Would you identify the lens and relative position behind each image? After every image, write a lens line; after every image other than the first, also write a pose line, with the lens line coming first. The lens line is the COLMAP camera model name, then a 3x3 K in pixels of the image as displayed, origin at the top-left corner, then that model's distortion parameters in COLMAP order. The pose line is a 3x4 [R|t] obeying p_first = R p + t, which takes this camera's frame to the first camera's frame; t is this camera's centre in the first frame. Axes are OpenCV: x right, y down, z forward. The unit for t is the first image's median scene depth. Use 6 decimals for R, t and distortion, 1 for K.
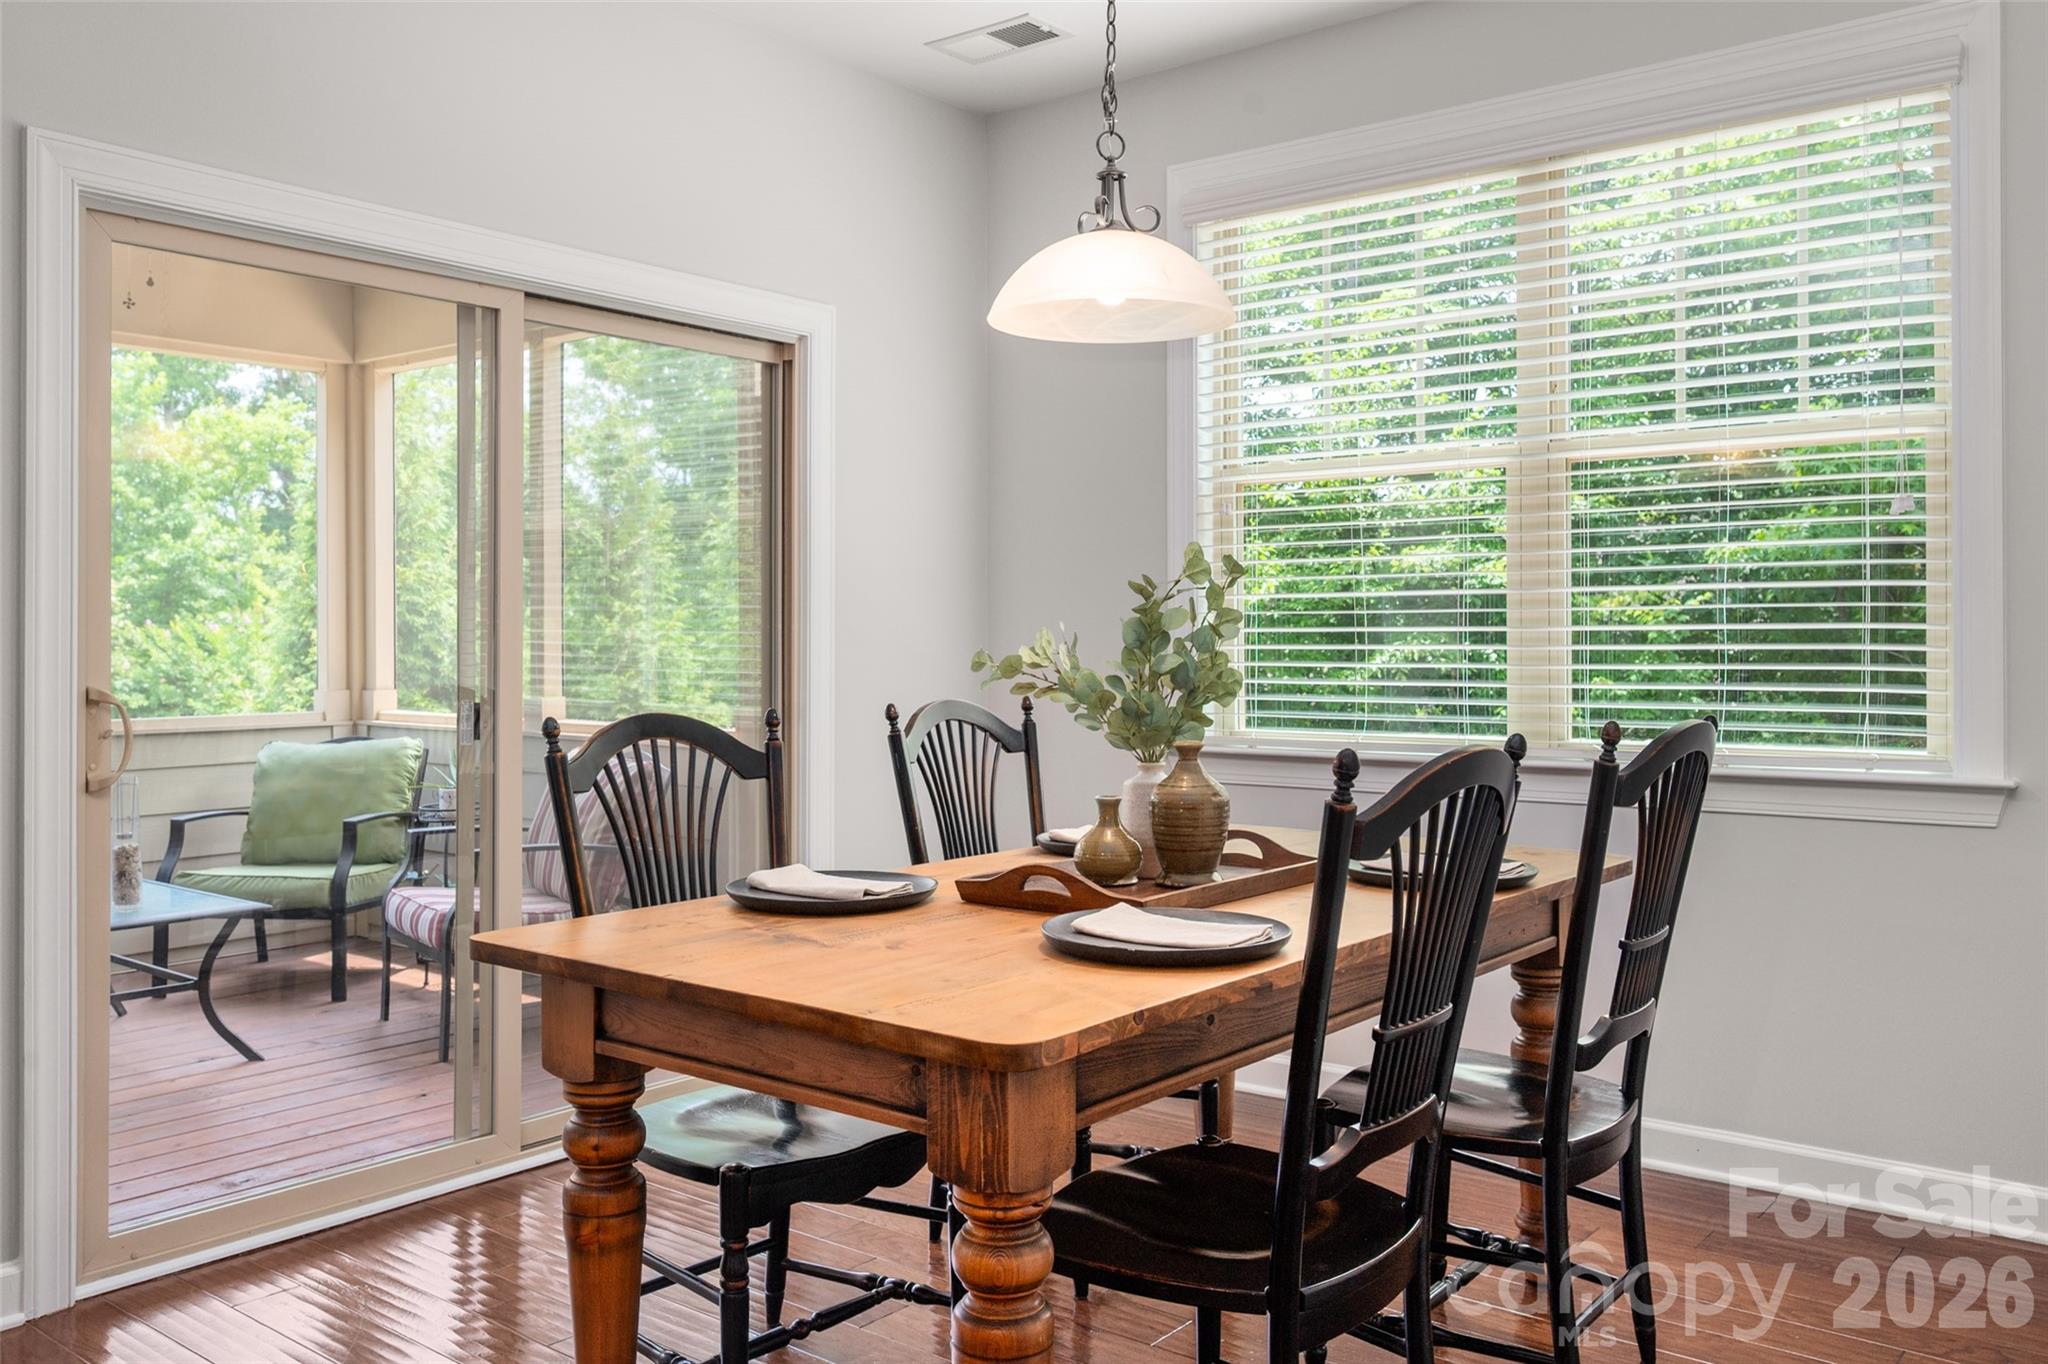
lens RADIAL K [[1629.5, 0, 1030.5], [0, 1629.5, 665.7], [0, 0, 1]] dist [0.004021, -0.001934]
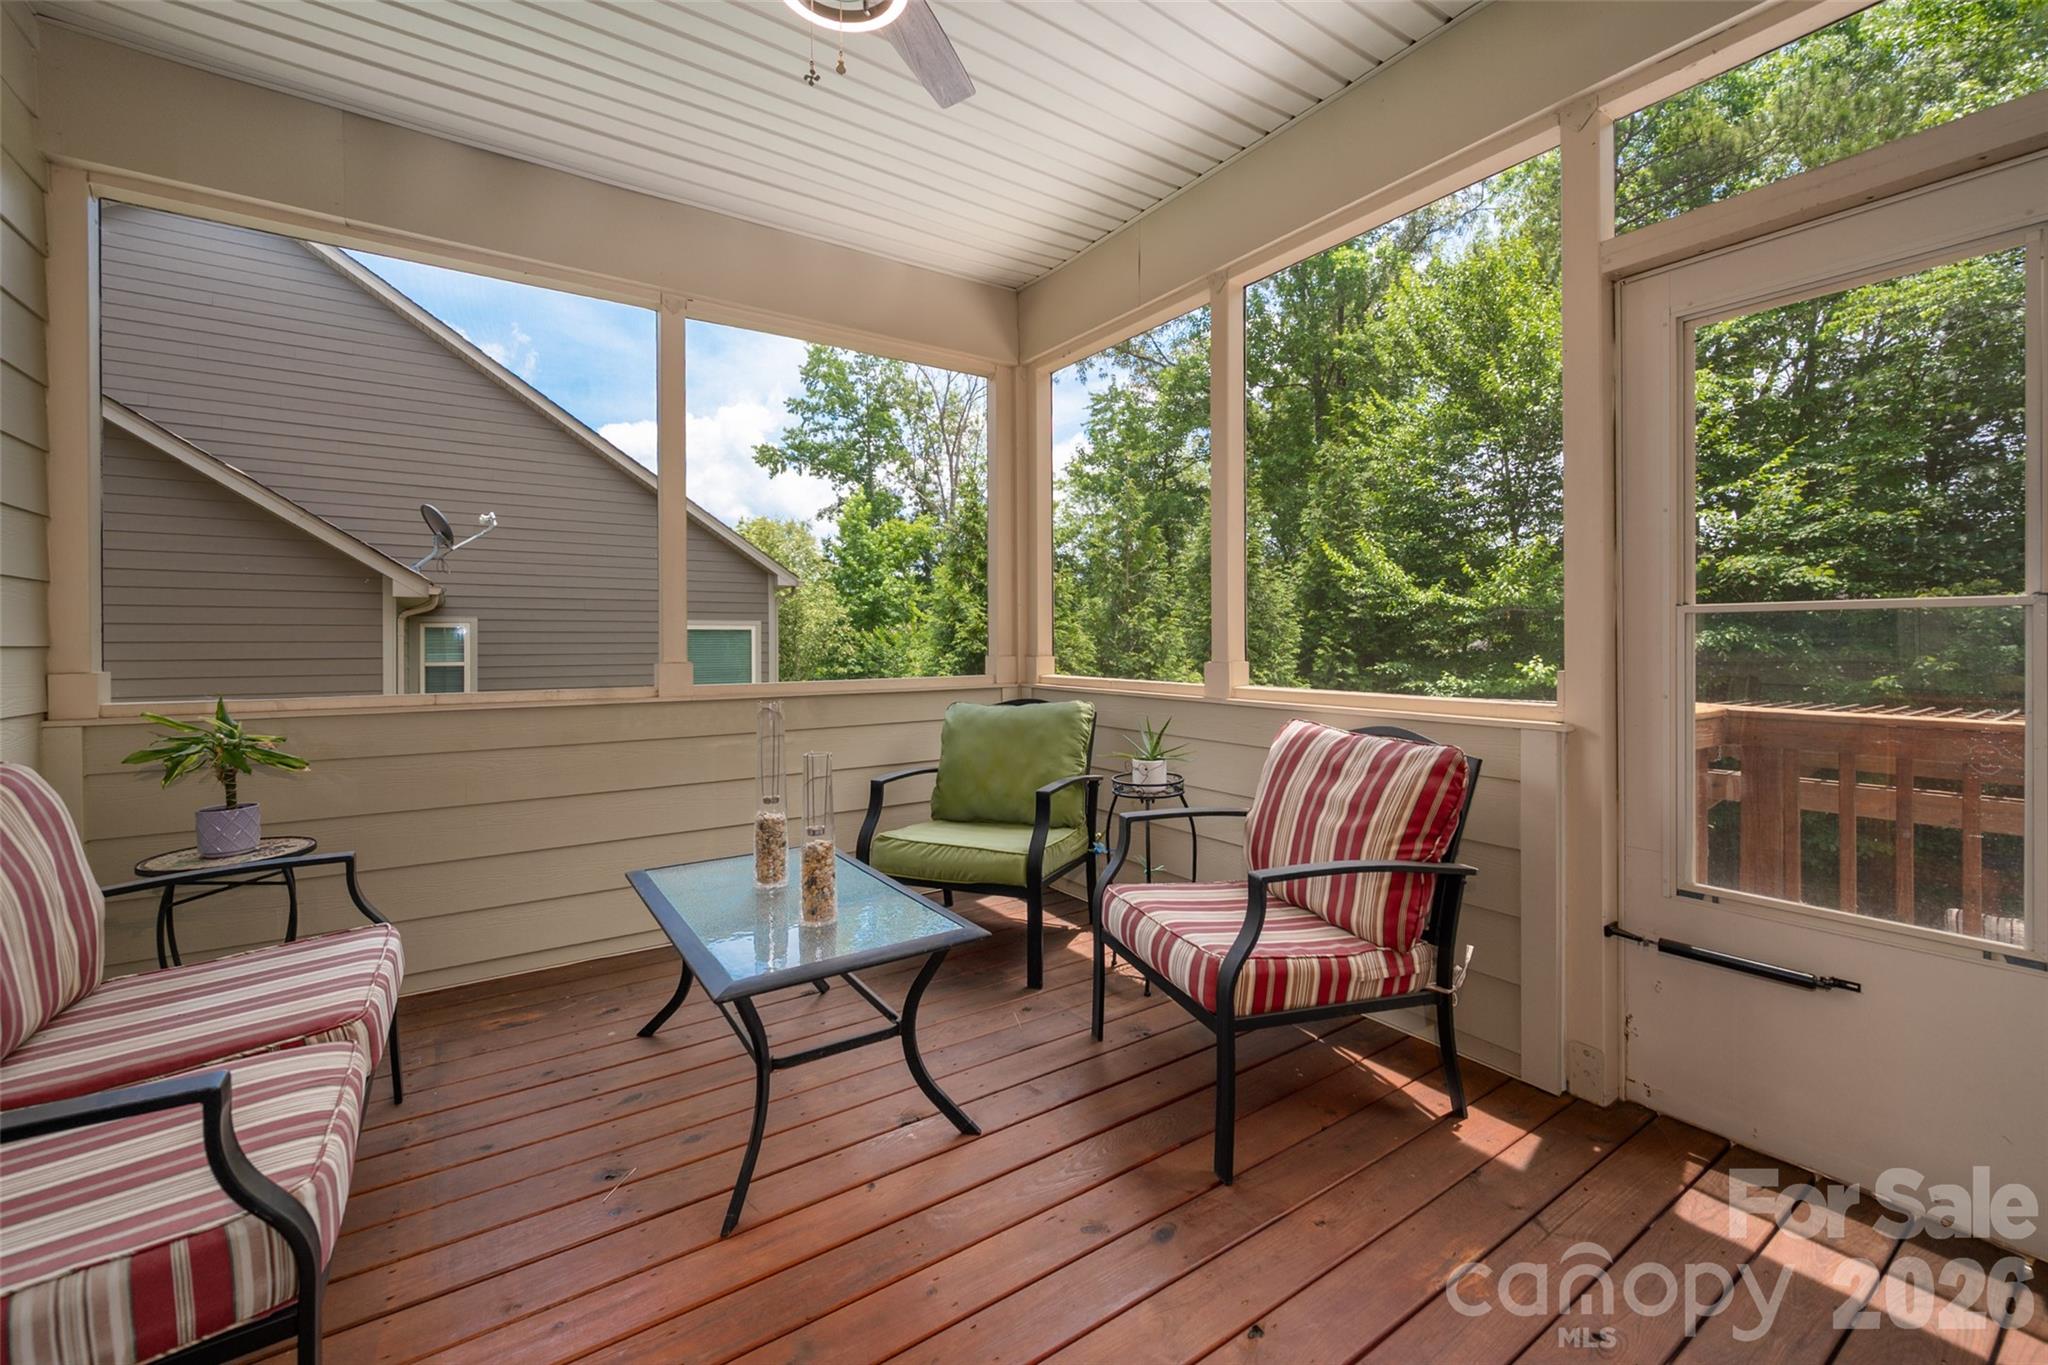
lens RADIAL K [[821.9, 0, 1021.3], [0, 821.9, 667.6], [0, 0, 1]] dist [0.008203, -0.000148]
pose [[0.953100, 0.008314, -0.302541, -0.267269], [-0.004403, 0.999898, 0.013606, 0.016863], [0.302623, -0.011636, 0.953039, 0.510064]]
